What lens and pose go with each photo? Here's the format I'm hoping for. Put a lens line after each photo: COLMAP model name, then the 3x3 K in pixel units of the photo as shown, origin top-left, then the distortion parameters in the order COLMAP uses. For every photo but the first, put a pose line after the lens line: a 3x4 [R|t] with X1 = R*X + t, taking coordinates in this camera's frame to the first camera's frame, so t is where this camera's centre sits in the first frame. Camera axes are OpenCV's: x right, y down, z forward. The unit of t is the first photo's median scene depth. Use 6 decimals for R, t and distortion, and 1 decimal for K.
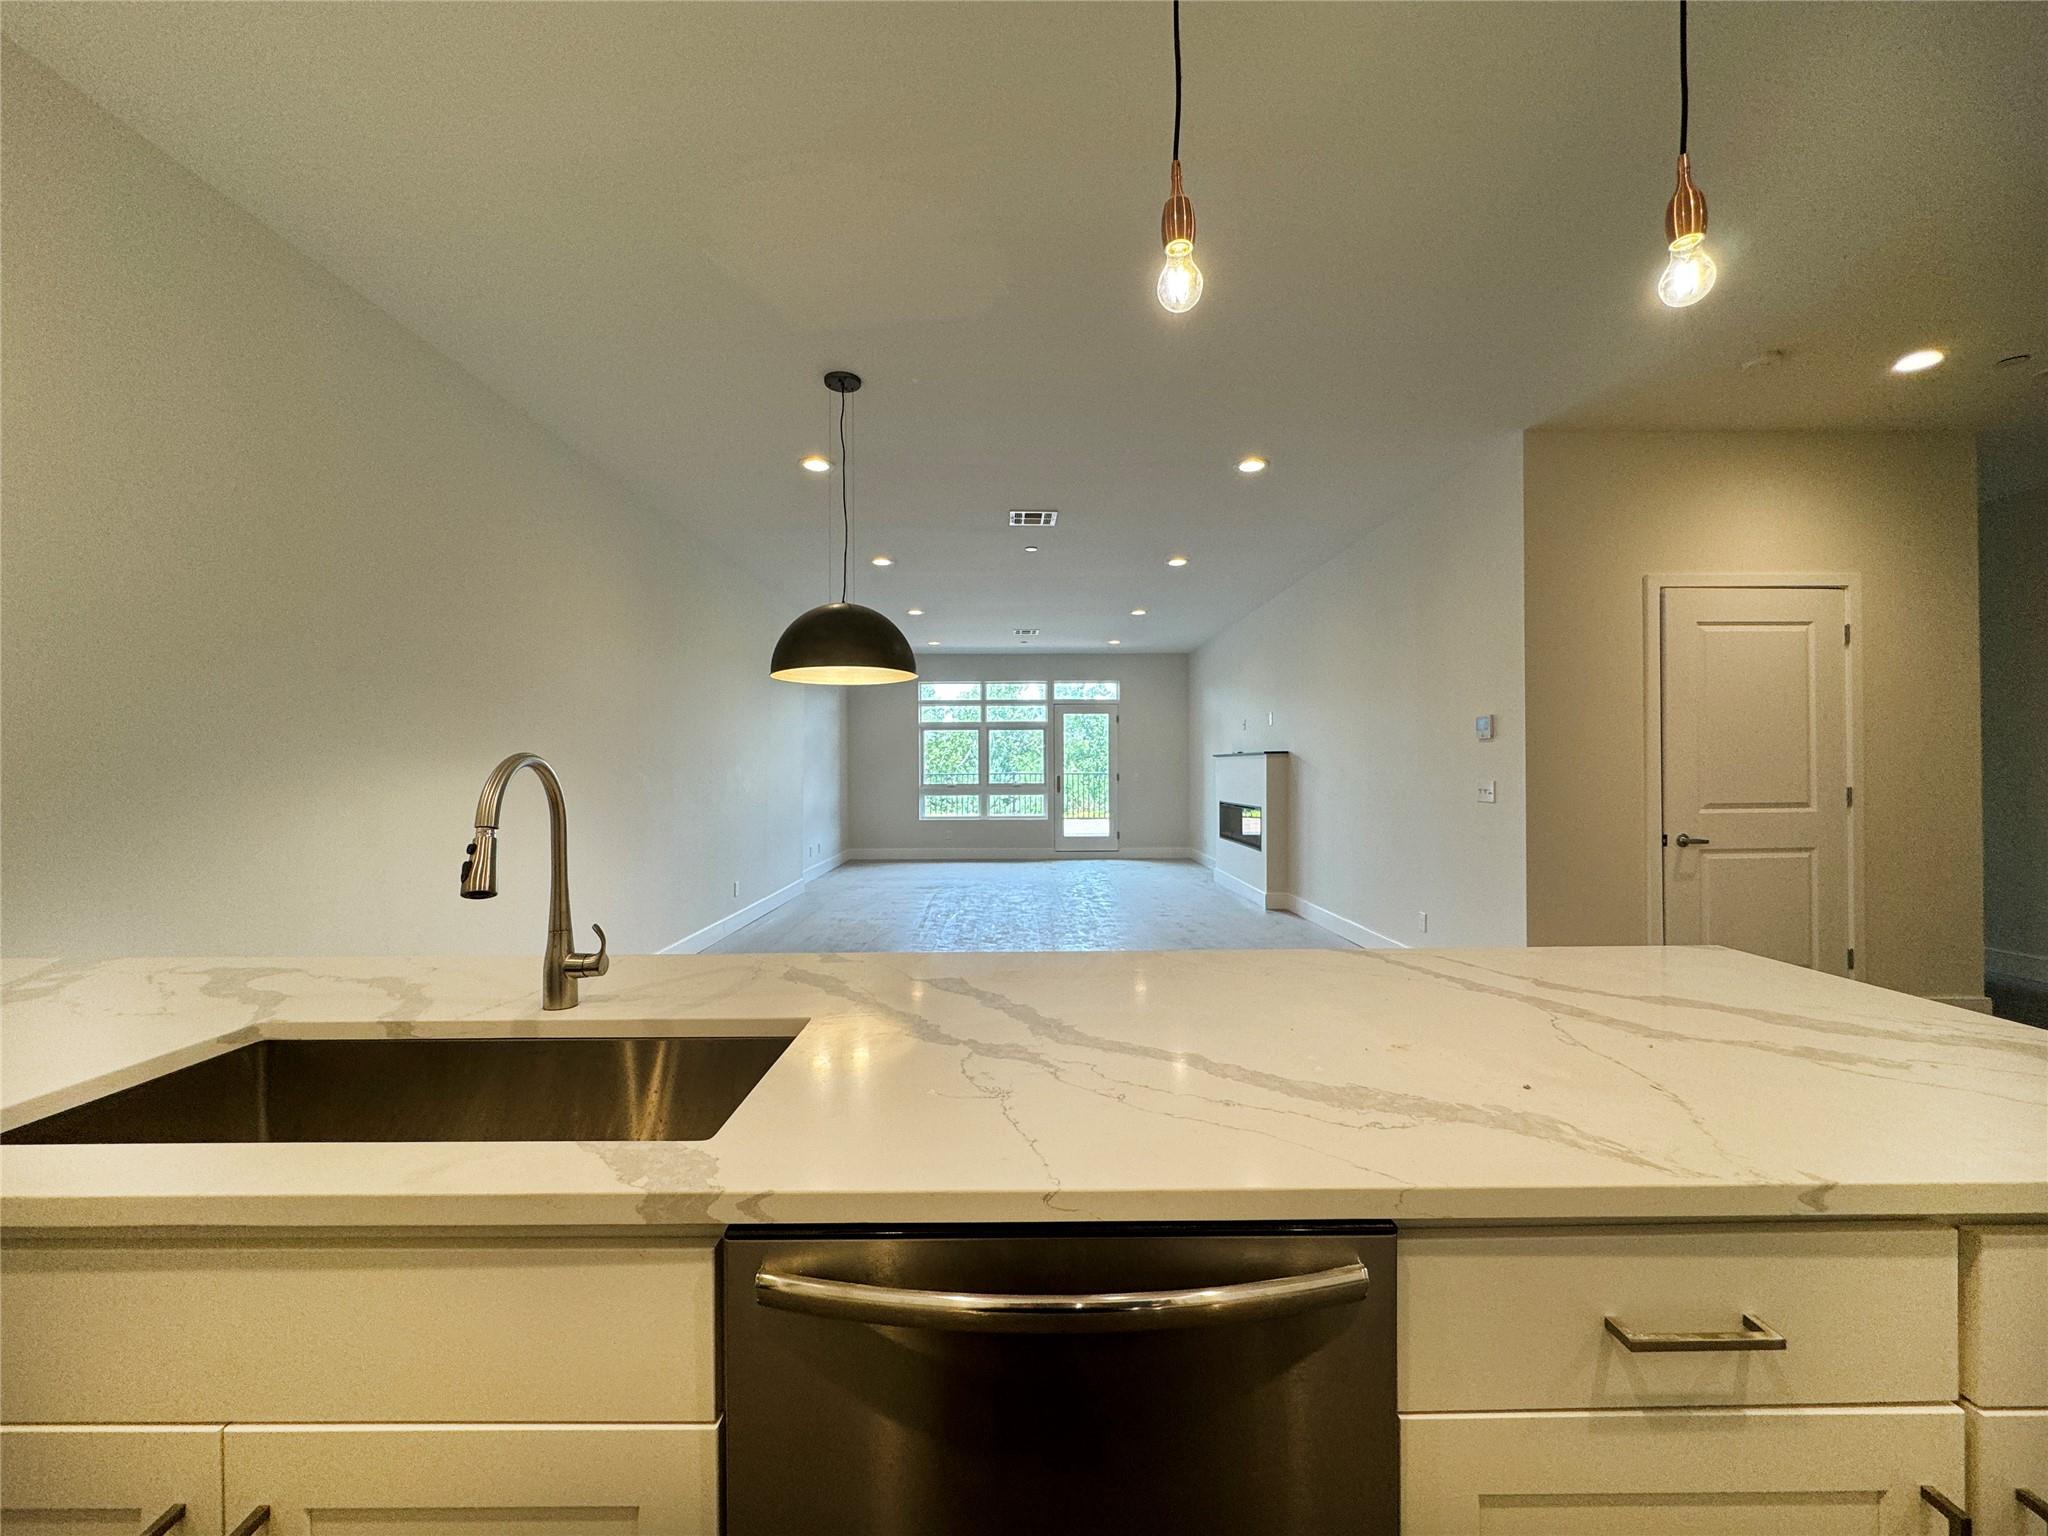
lens RADIAL K [[816.4, 0, 1024.0], [0, 816.4, 768.0], [0, 0, 1]] dist [-0.000861, -0.000022]
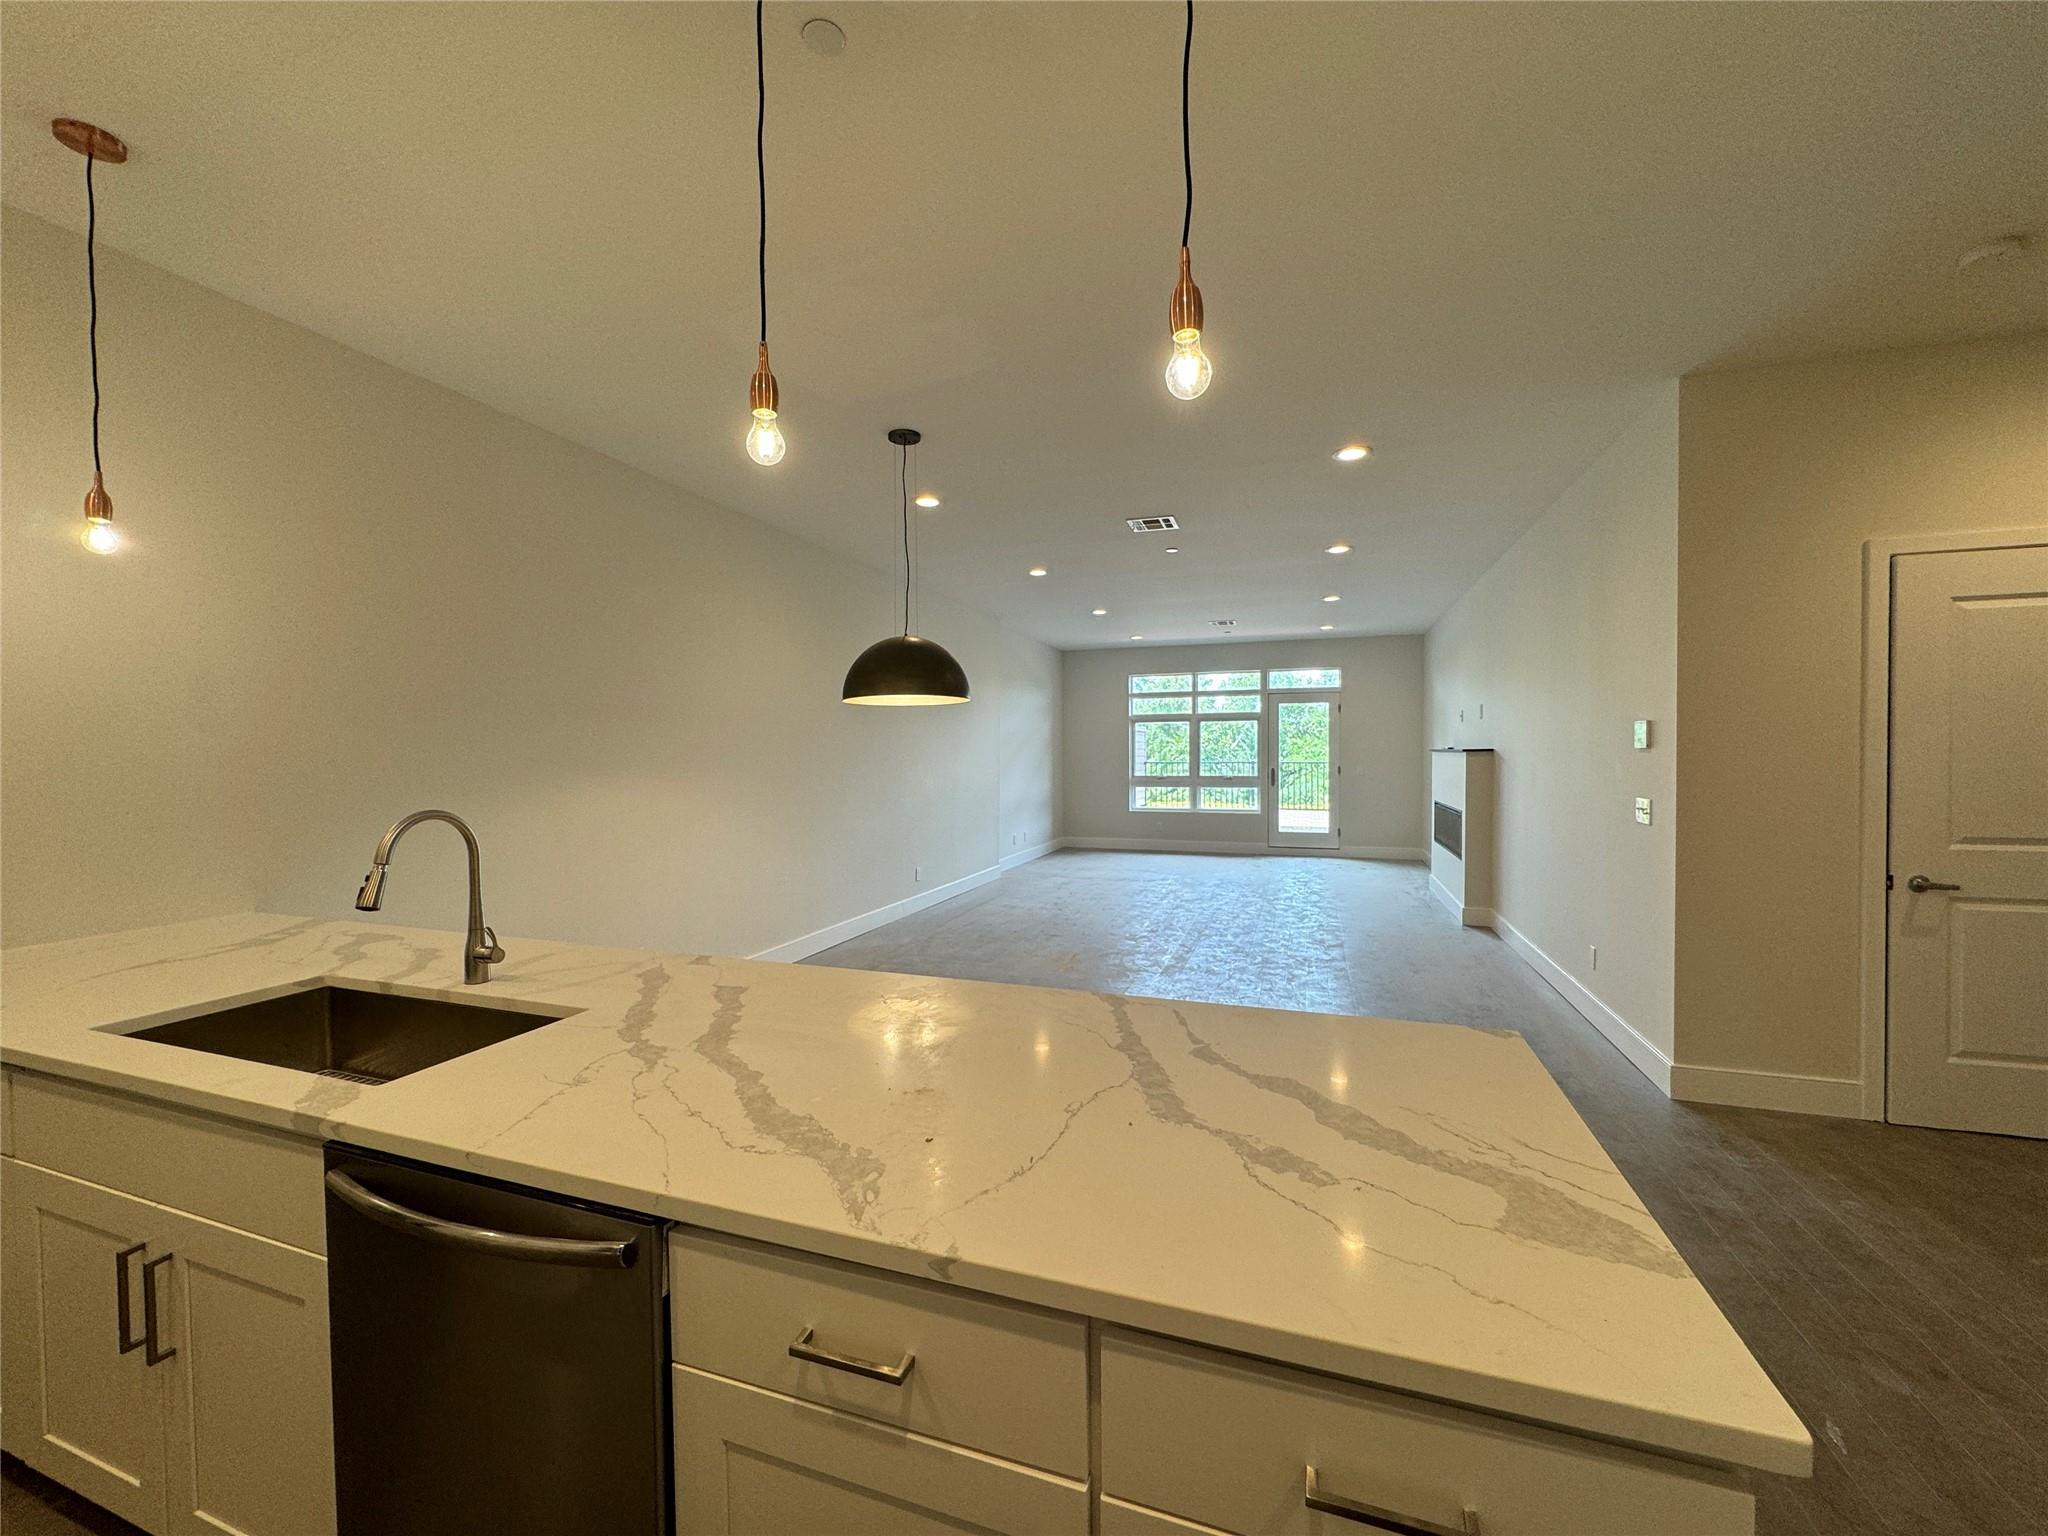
lens RADIAL K [[816.4, 0, 1024.0], [0, 816.4, 768.0], [0, 0, 1]] dist [-0.000861, -0.000022]
pose [[0.941125, 0.006957, -0.337986, 0.200935], [0.000782, 0.999741, 0.022755, -0.028601], [0.338057, -0.021680, 0.940876, -0.005095]]
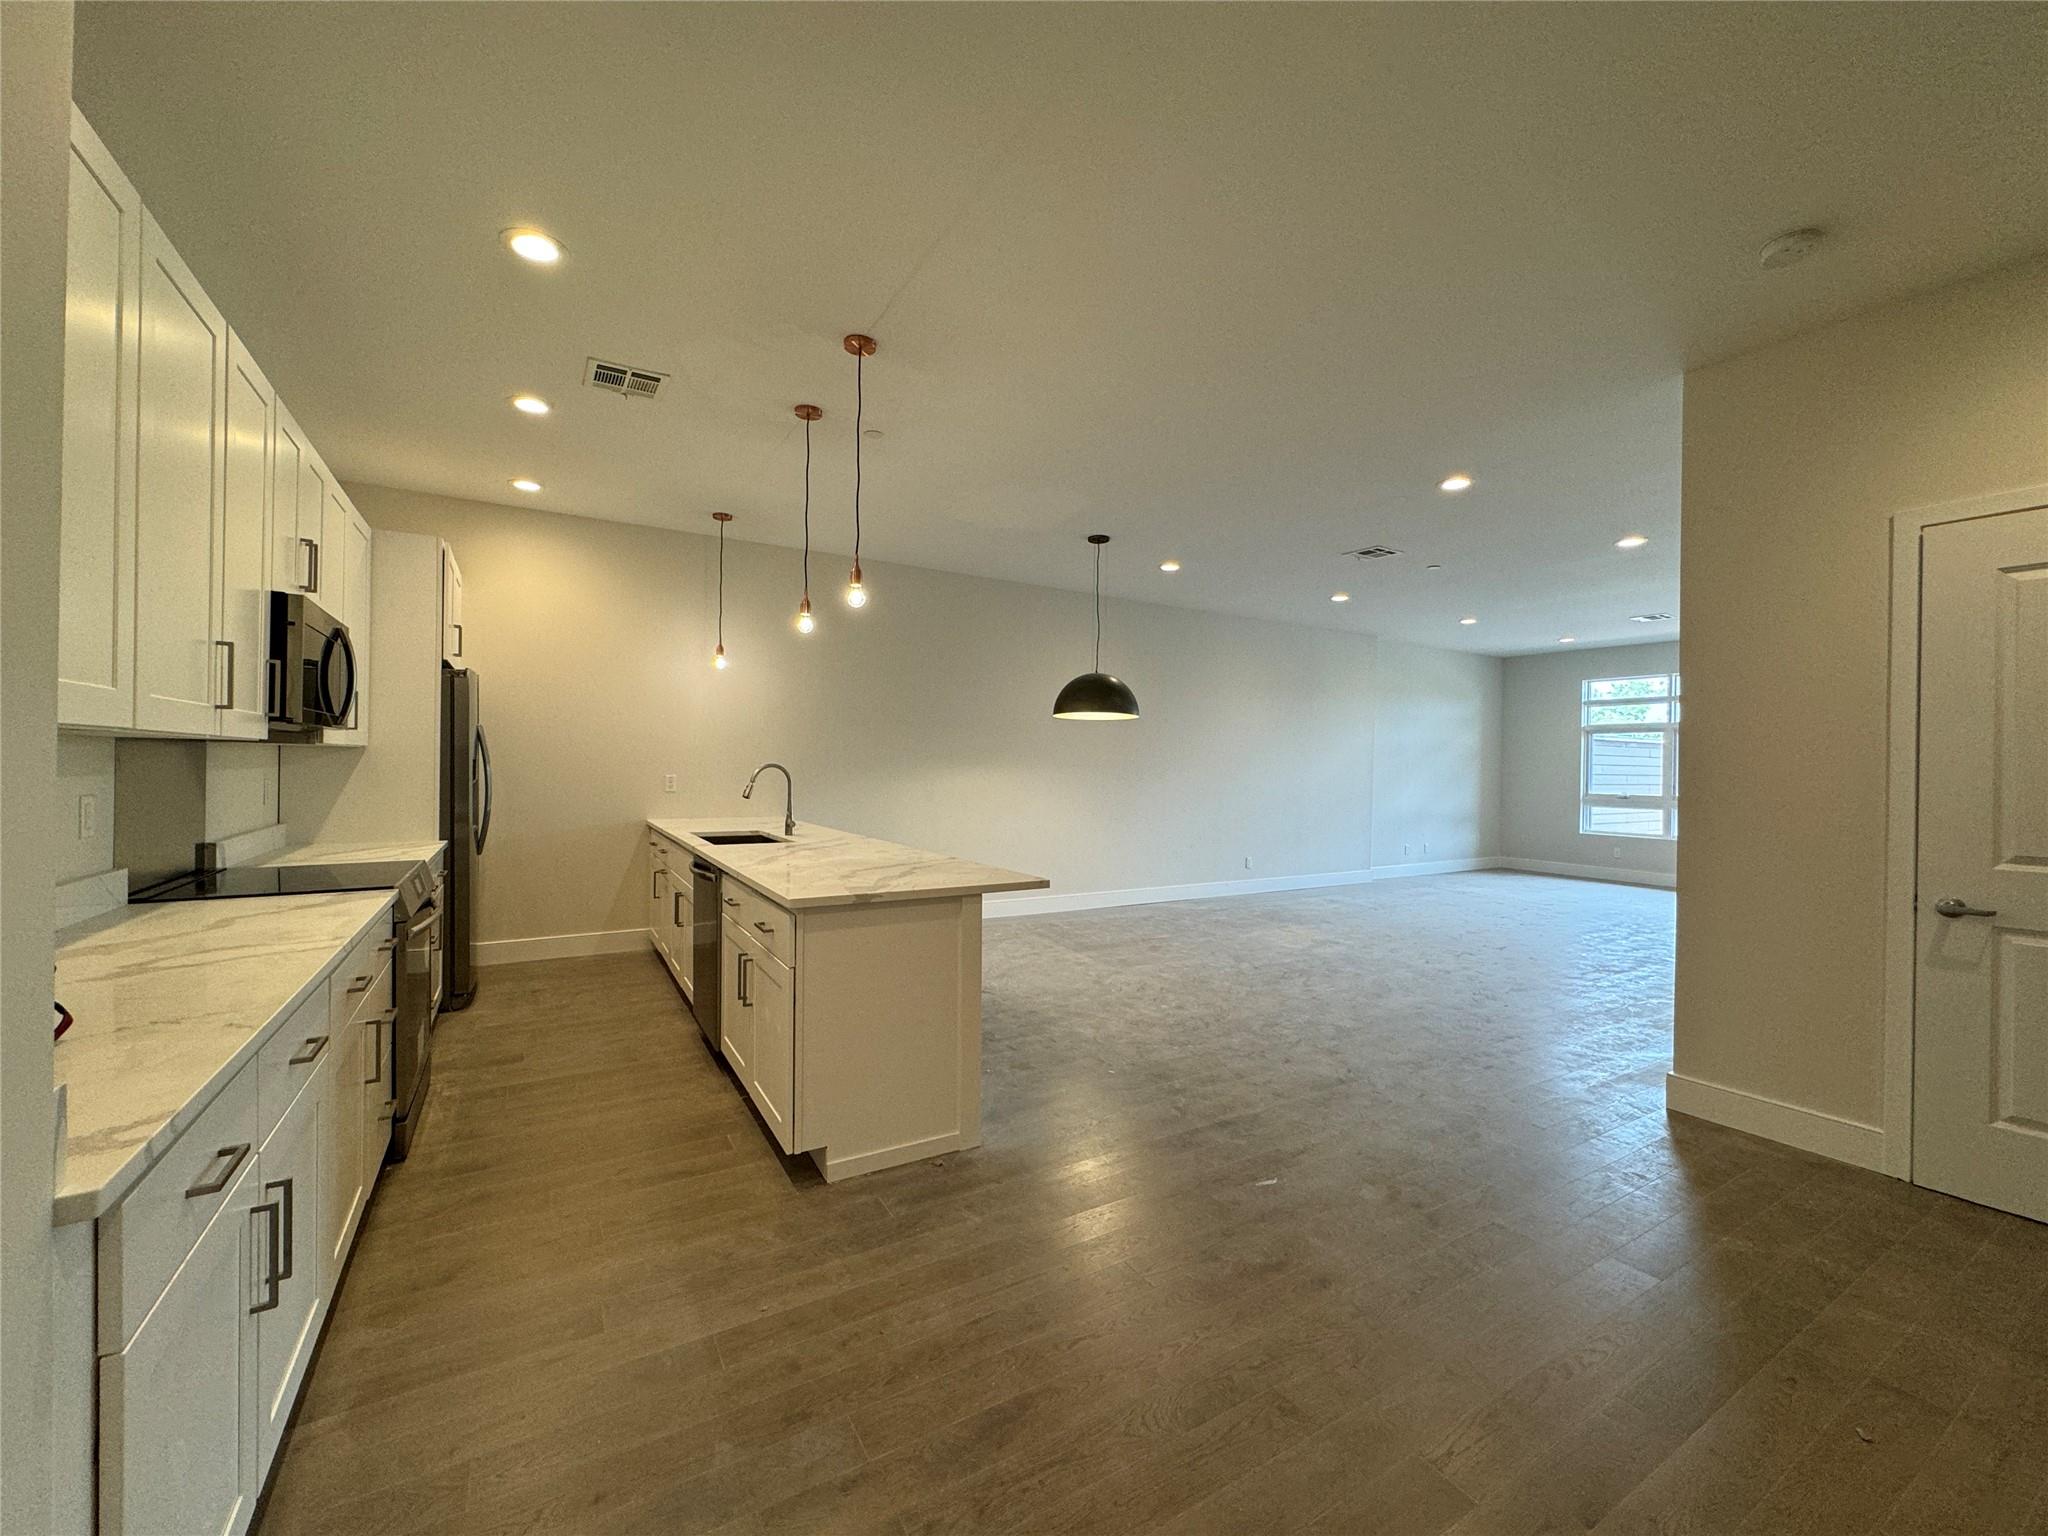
lens RADIAL K [[815.6, 0, 1024.0], [0, 815.6, 768.0], [0, 0, 1]] dist [-0.002281, -0.000194]
pose [[0.510315, 0.018371, -0.859791, 0.729199], [-0.018713, 0.999772, 0.010255, -0.012586], [0.859784, 0.010856, 0.510542, 0.015546]]
